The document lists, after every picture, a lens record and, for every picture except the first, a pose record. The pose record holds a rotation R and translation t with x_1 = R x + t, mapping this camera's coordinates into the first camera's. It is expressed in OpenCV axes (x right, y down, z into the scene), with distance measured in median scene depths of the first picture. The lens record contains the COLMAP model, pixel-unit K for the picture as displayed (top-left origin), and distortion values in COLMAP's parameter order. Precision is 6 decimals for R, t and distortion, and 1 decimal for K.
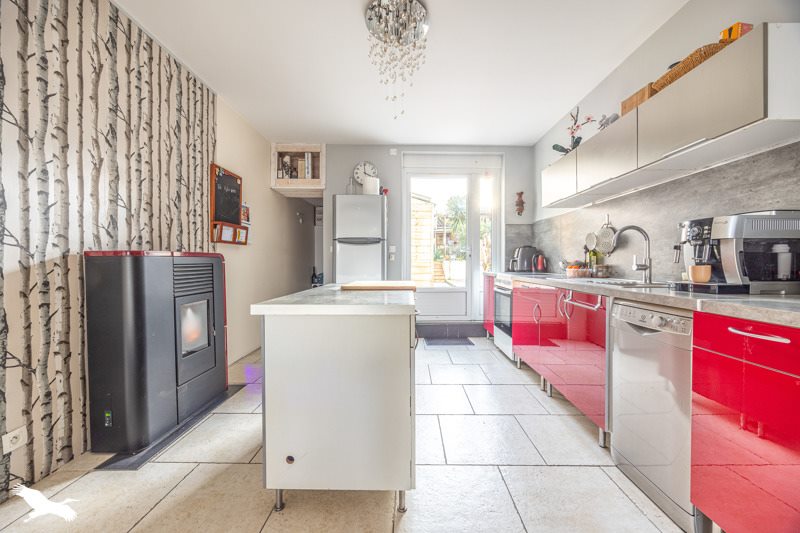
lens RADIAL K [[302.0, 0, 402.3], [0, 302.0, 263.8], [0, 0, 1]] dist [0.000052, 0.000009]
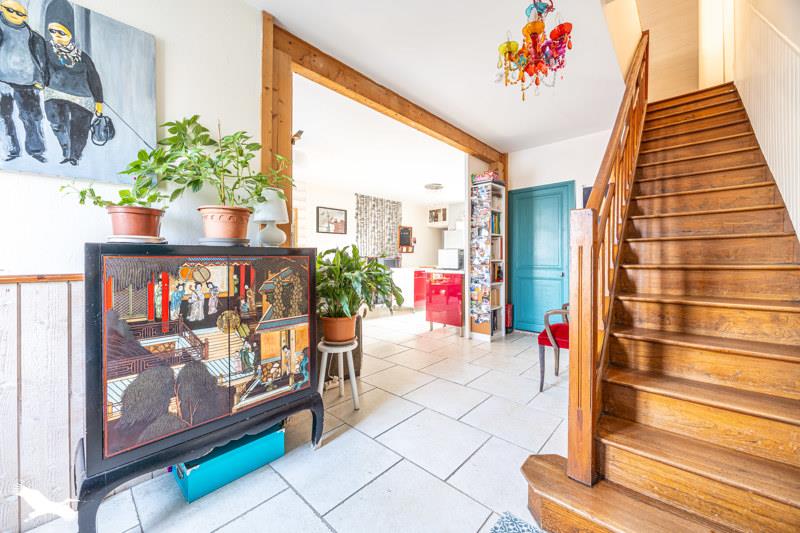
lens RADIAL K [[302.0, 0, 399.8], [0, 302.0, 262.9], [0, 0, 1]] dist [0.000052, 0.000009]
pose [[0.746517, 0.005053, -0.665347, 0.930844], [-0.004492, 0.999987, 0.002554, 0.016889], [0.665351, 0.001083, 0.746530, -0.845915]]
